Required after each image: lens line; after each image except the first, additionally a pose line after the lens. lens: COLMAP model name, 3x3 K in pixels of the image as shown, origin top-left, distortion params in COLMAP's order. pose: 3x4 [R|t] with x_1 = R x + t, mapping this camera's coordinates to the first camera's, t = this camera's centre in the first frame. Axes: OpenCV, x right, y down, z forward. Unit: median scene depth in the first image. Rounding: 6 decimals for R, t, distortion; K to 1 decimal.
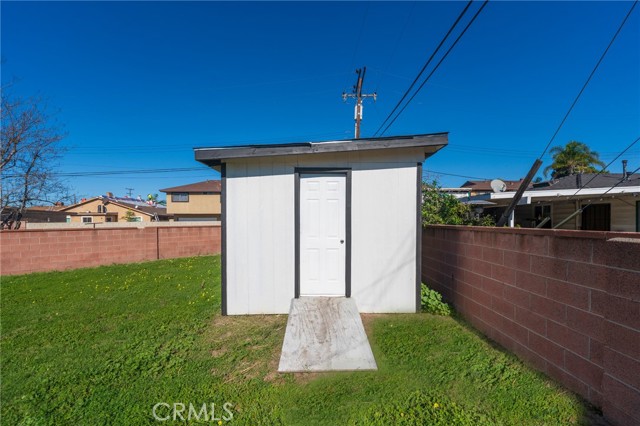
lens RADIAL K [[259.5, 0, 319.8], [0, 259.5, 217.7], [0, 0, 1]] dist [-0.000847, -0.000282]
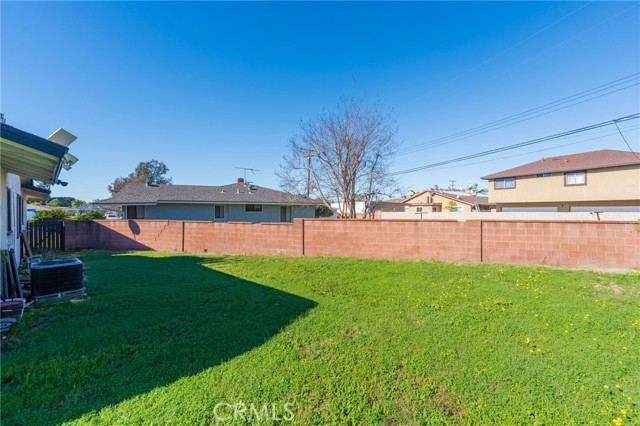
lens RADIAL K [[259.5, 0, 319.8], [0, 259.5, 217.7], [0, 0, 1]] dist [-0.000847, -0.000282]
pose [[0.449942, 0.031175, -0.892514, -0.142141], [0.005186, 0.999282, 0.037519, -0.003820], [0.893043, -0.021510, 0.449457, 0.206099]]
